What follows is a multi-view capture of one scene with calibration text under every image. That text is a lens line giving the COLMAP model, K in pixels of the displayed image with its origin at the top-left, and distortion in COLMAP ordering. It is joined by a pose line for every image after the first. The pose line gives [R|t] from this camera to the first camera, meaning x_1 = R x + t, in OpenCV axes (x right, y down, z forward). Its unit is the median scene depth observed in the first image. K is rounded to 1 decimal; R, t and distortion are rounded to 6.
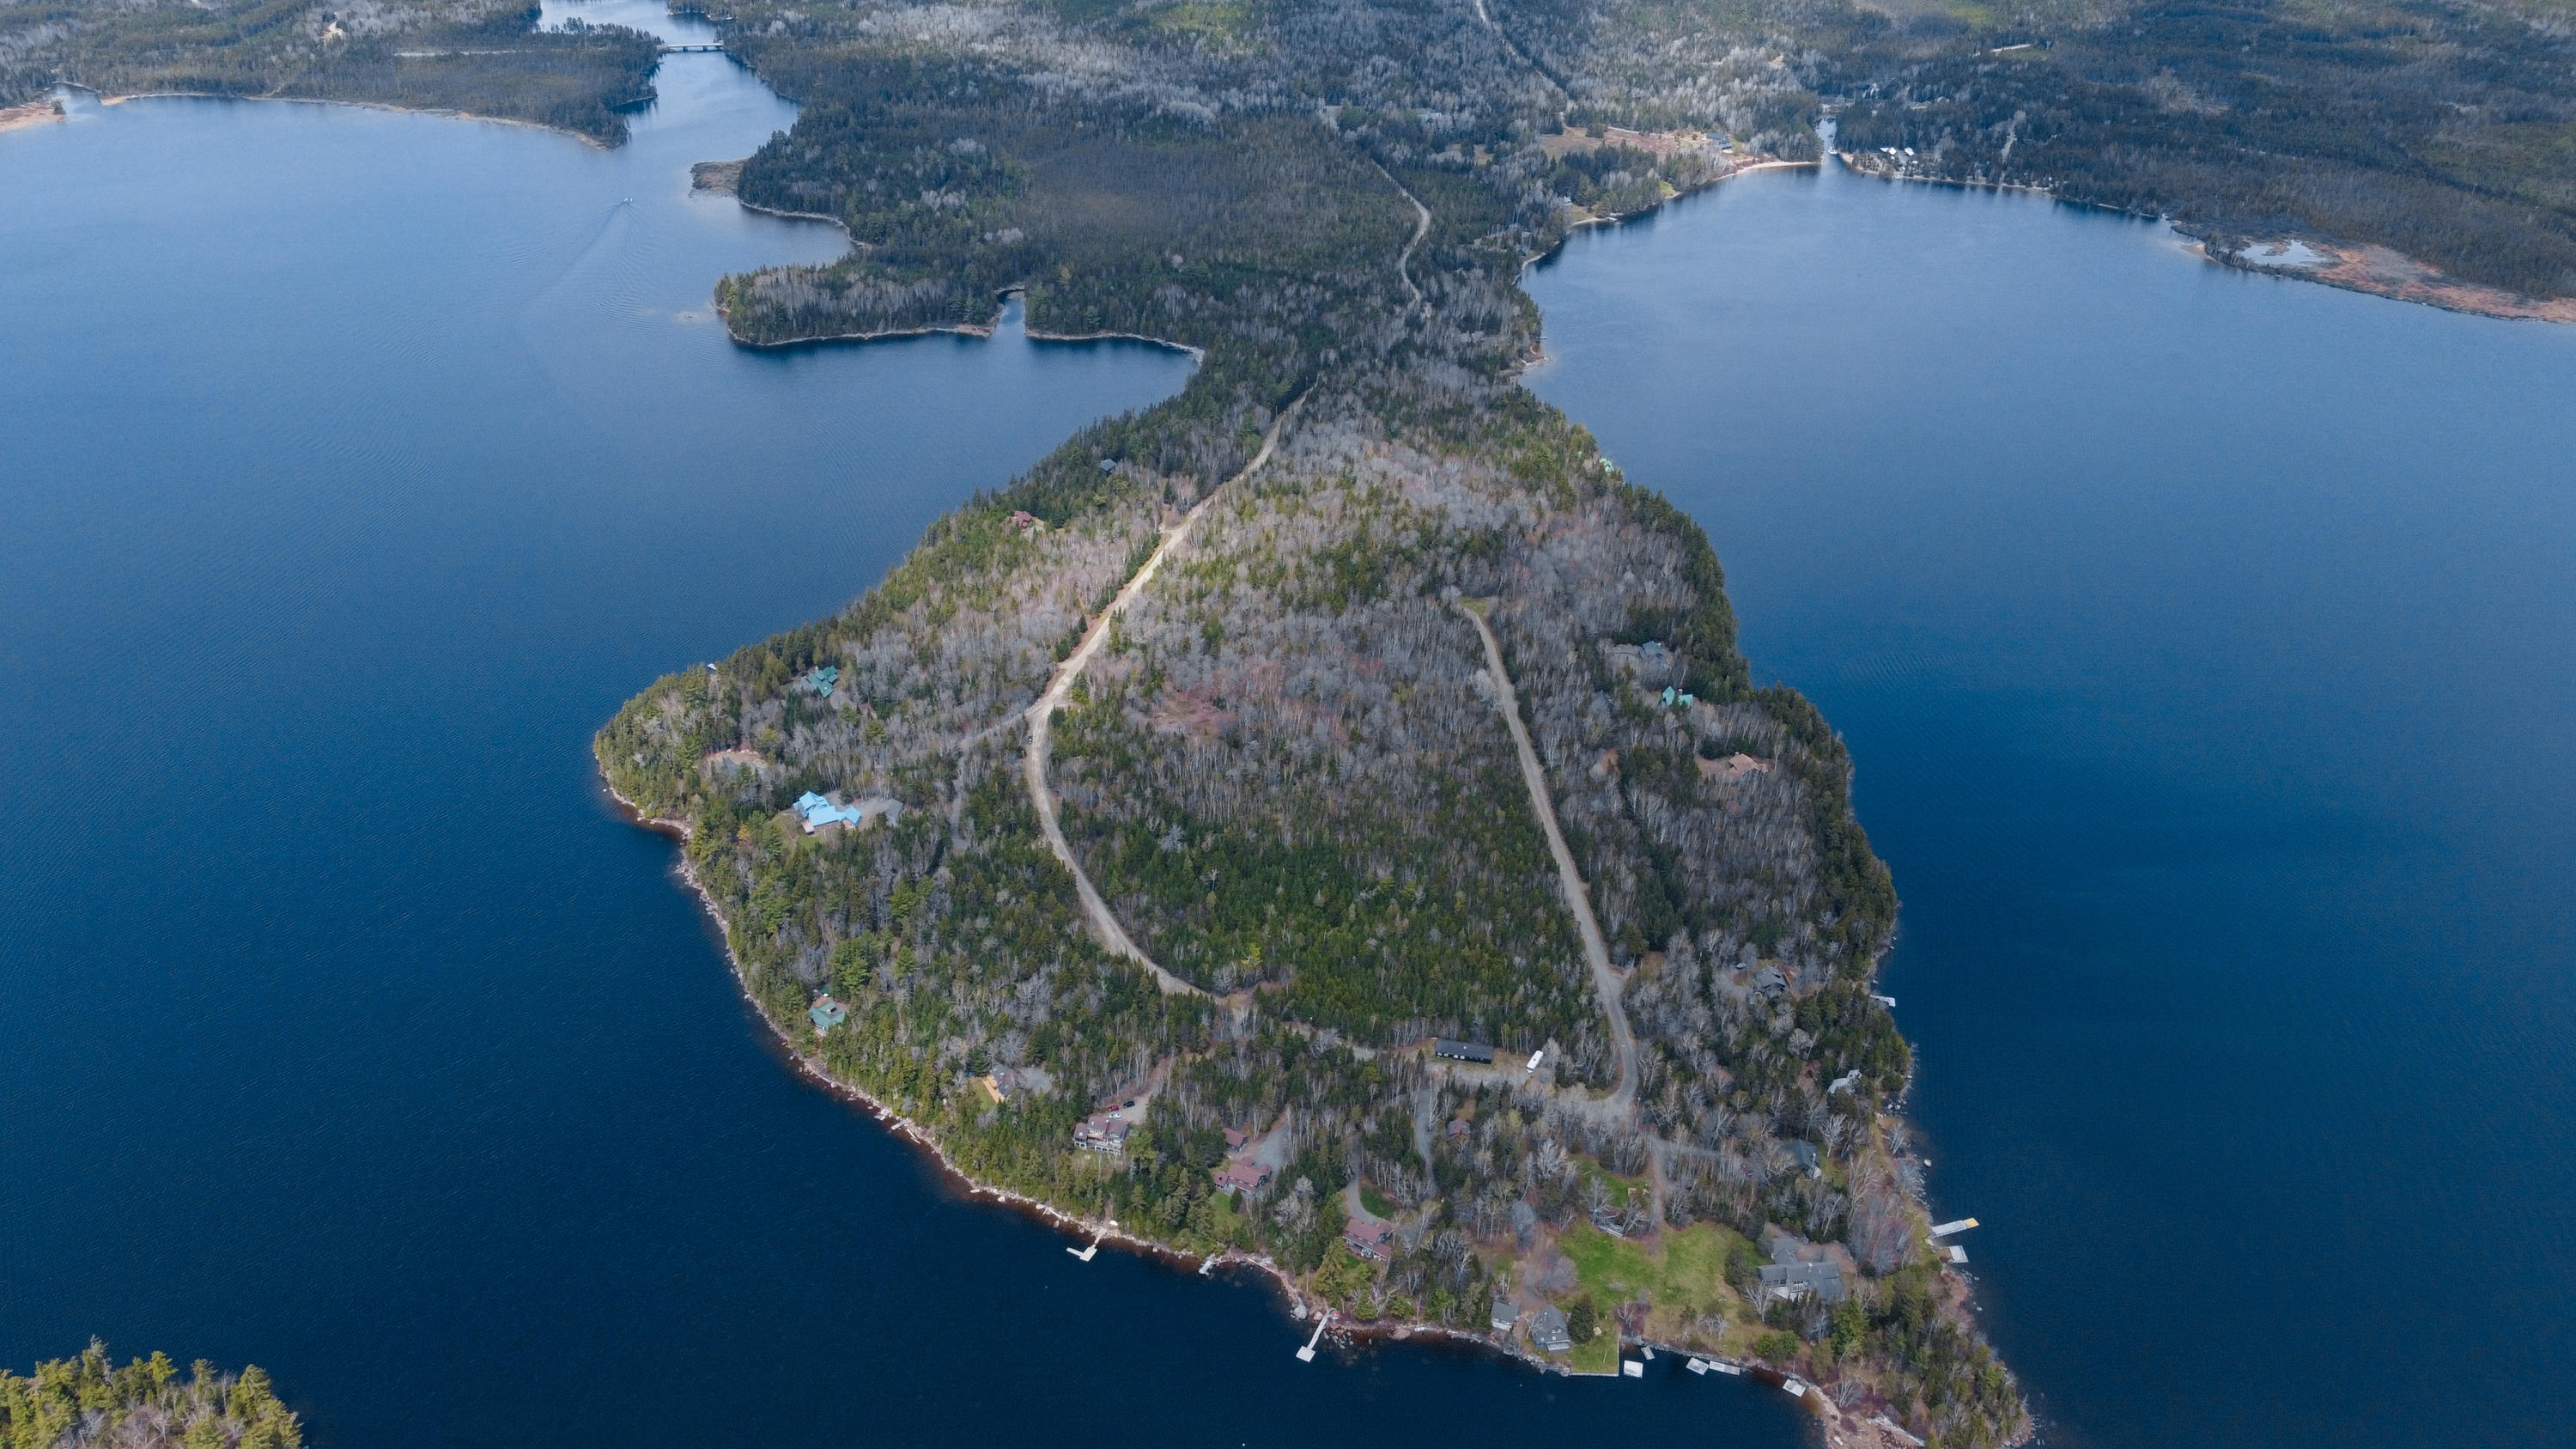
lens RADIAL K [[1954.1, 0, 1283.8], [0, 1954.1, 716.4], [0, 0, 1]] dist [-0.004767, -0.002015]
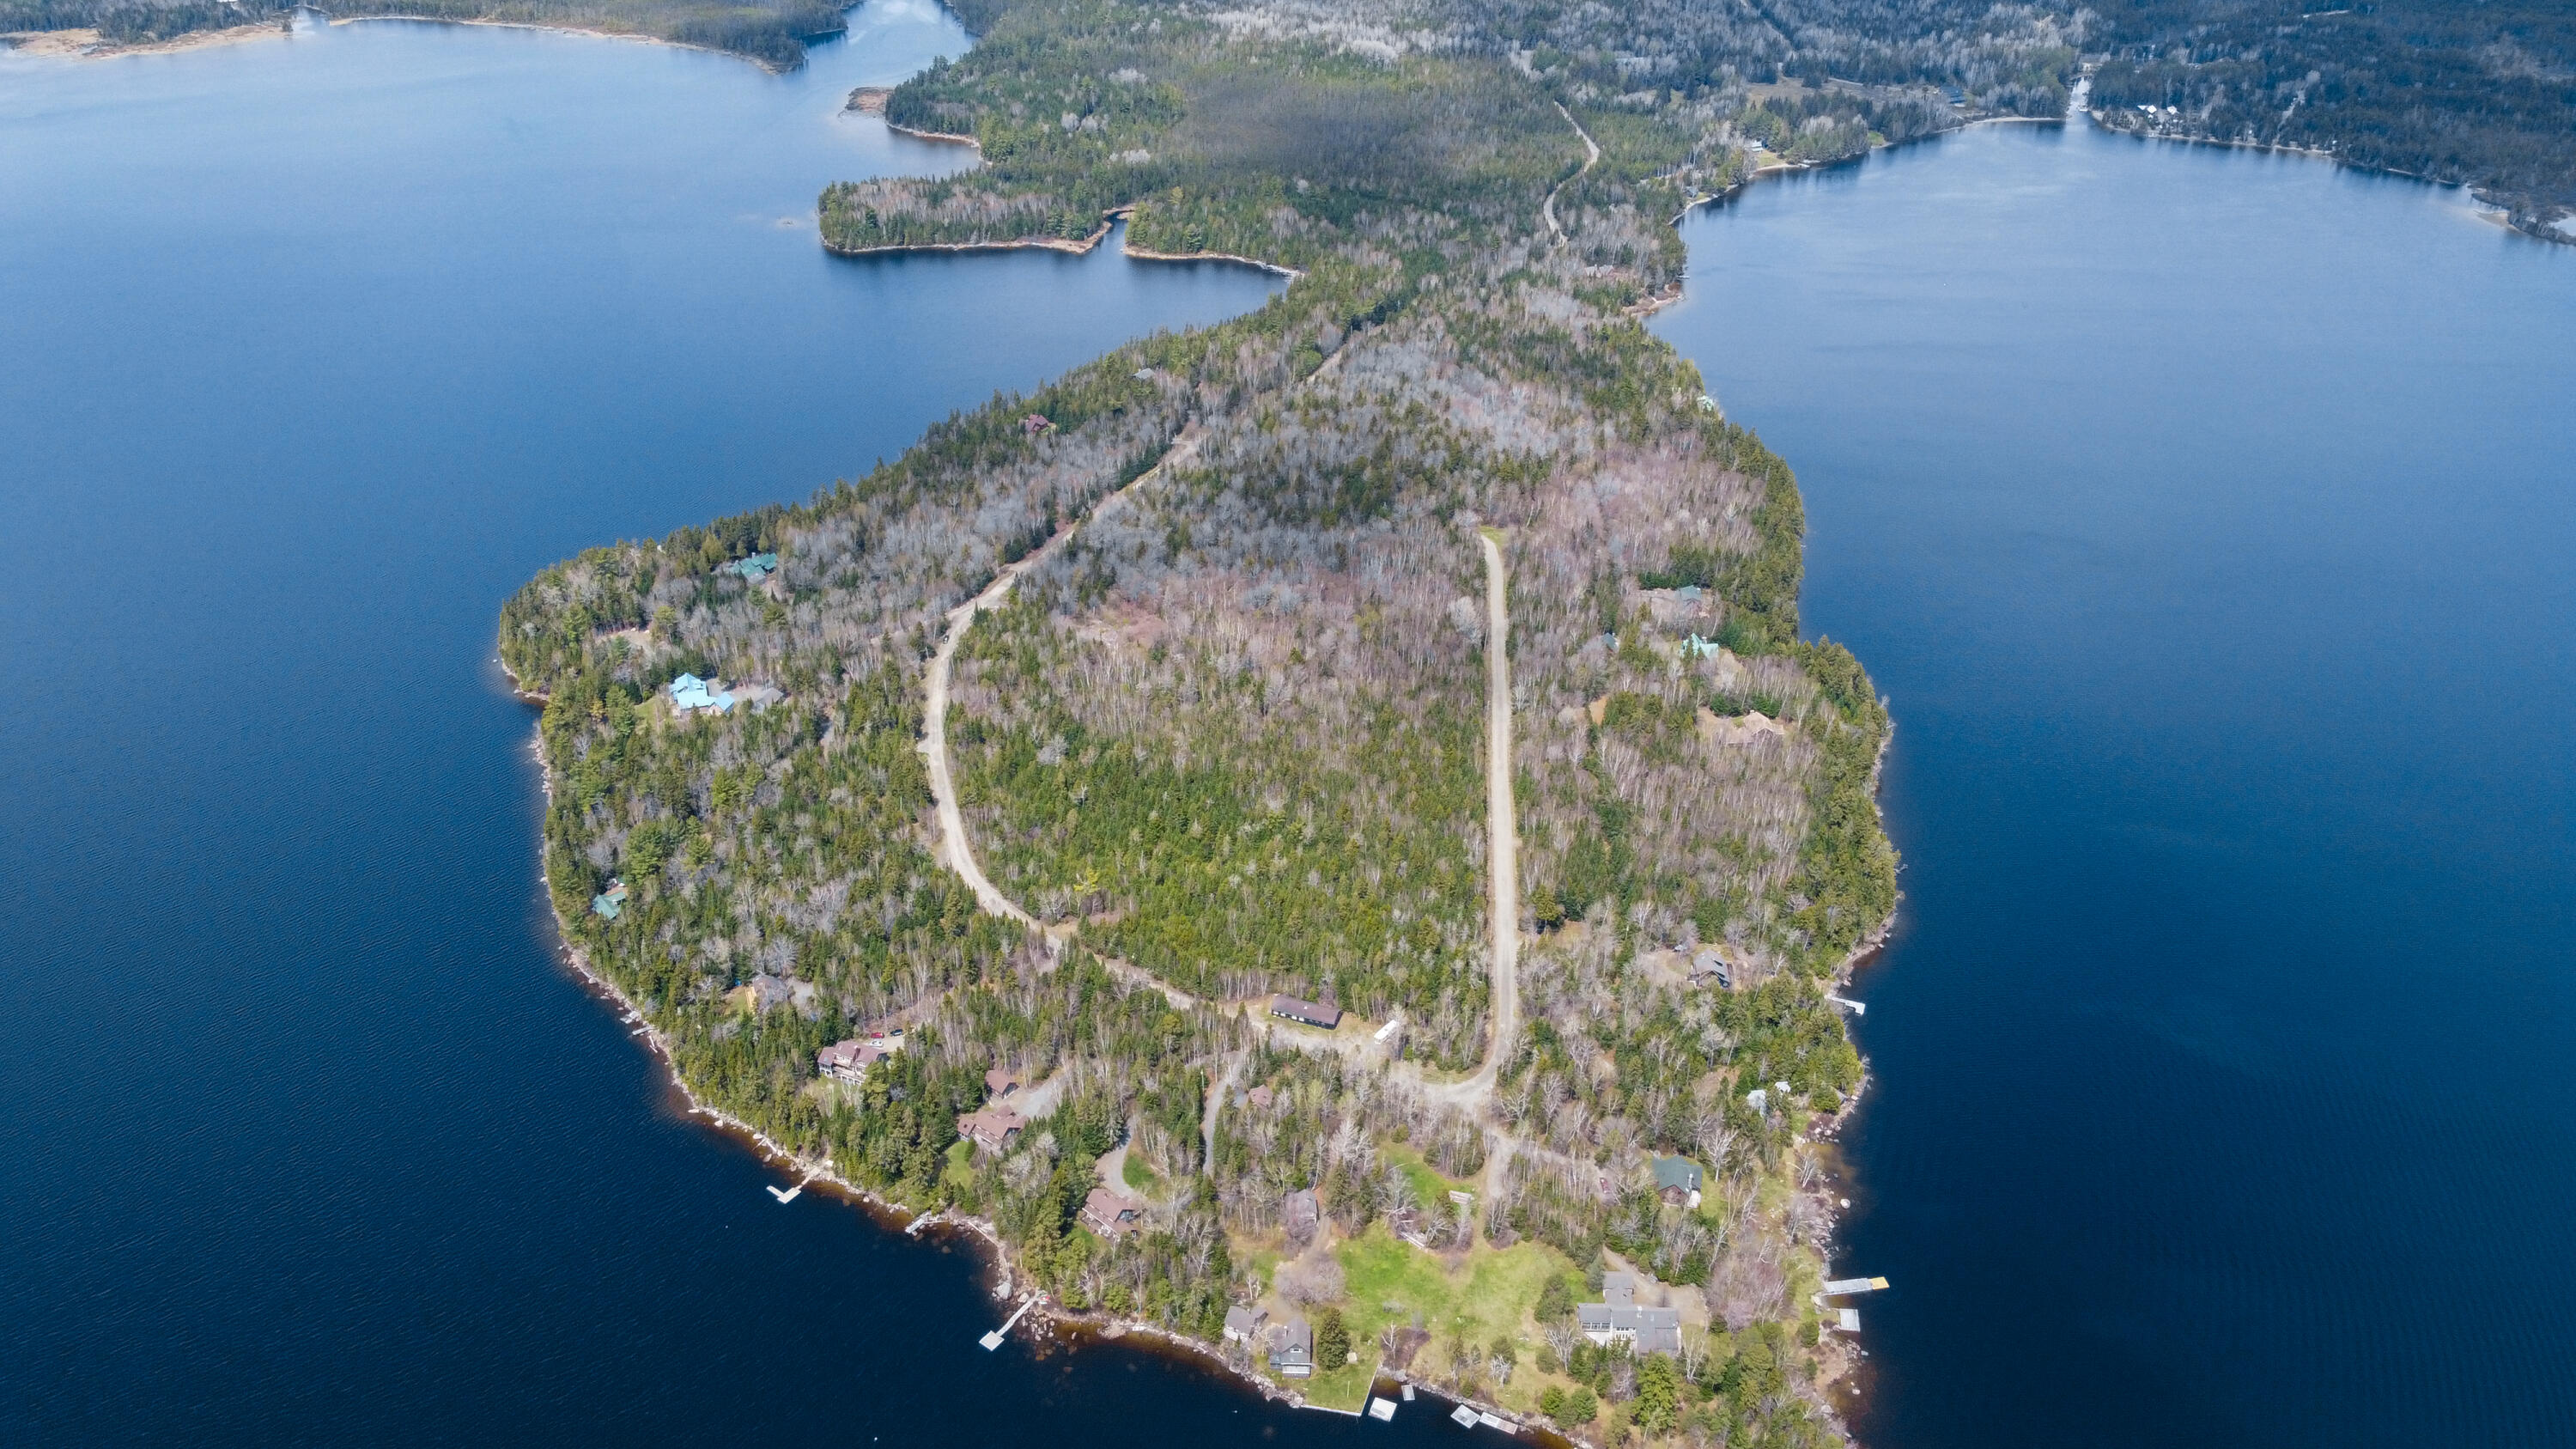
lens RADIAL K [[1954.1, 0, 1283.8], [0, 1954.1, 716.4], [0, 0, 1]] dist [-0.004767, -0.002015]
pose [[0.985186, 0.072202, -0.155547, 0.132863], [-0.073960, 0.997246, -0.005532, 0.032850], [0.154720, 0.016954, 0.987813, 0.111122]]
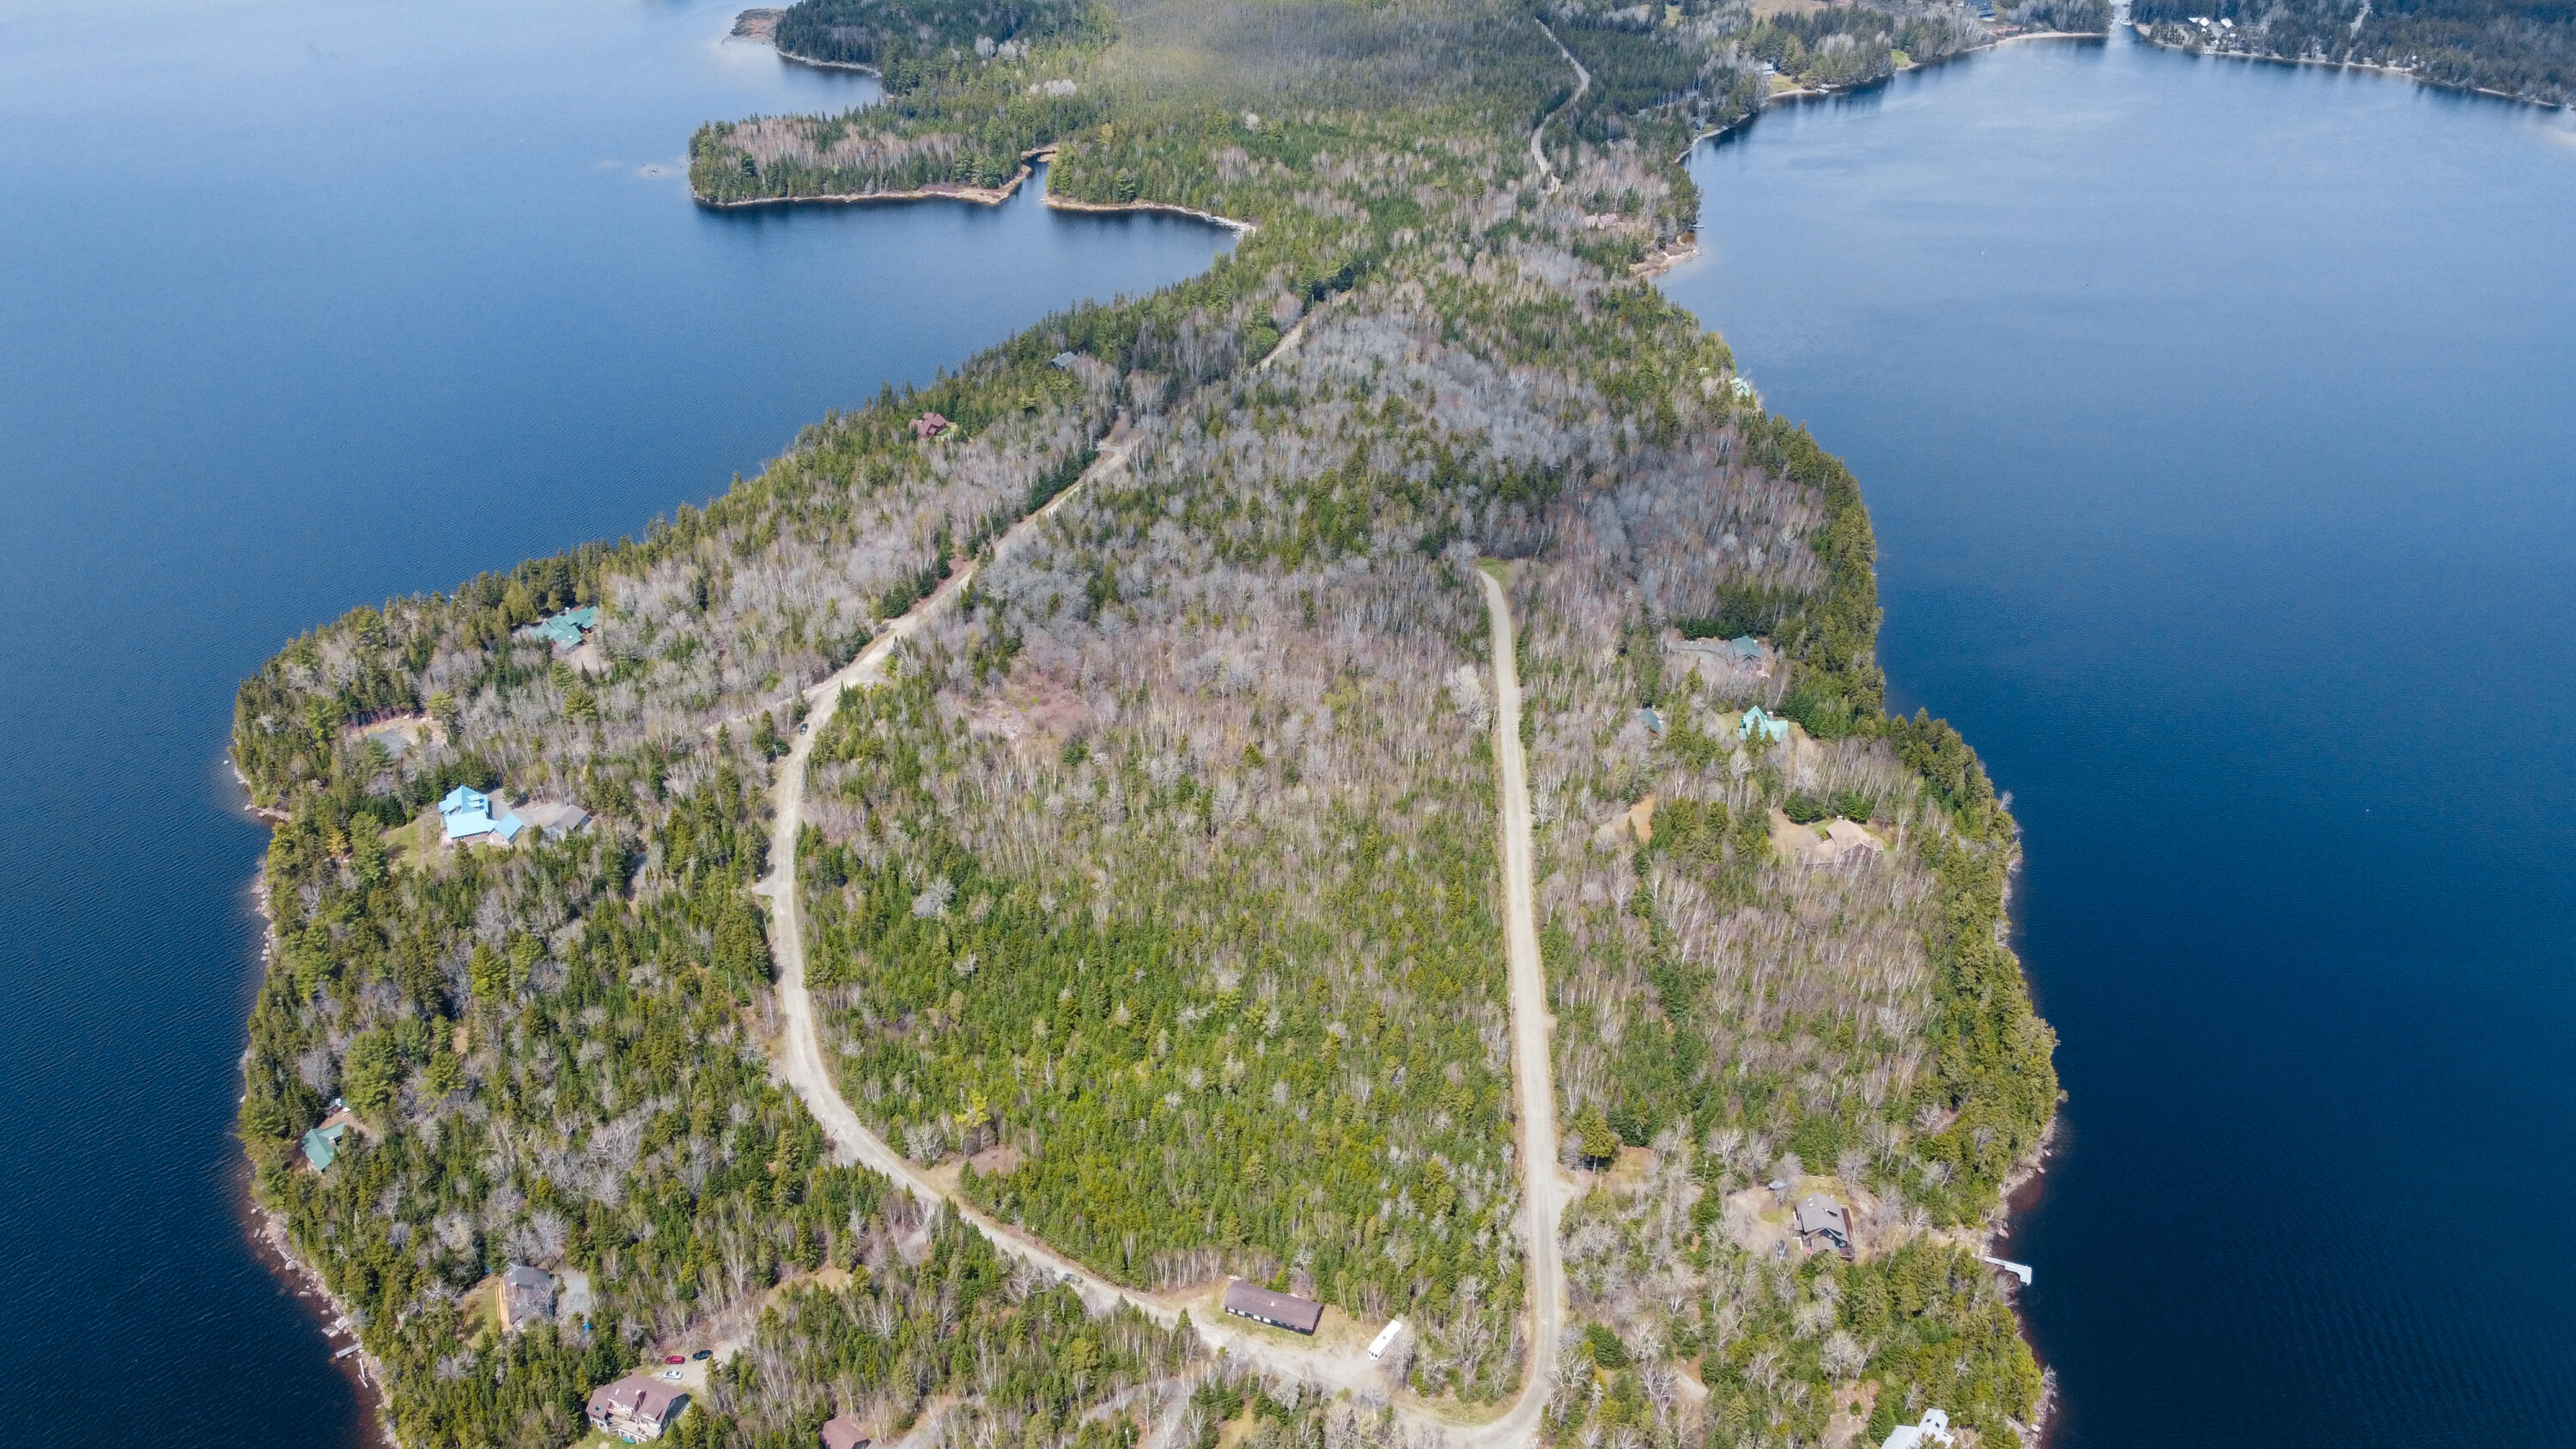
lens RADIAL K [[1954.1, 0, 1283.8], [0, 1954.1, 716.4], [0, 0, 1]] dist [-0.004767, -0.002015]
pose [[0.989215, 0.062765, -0.132339, 0.106990], [-0.059001, 0.997739, 0.032183, -0.020246], [0.134060, -0.024028, 0.990682, 0.264479]]
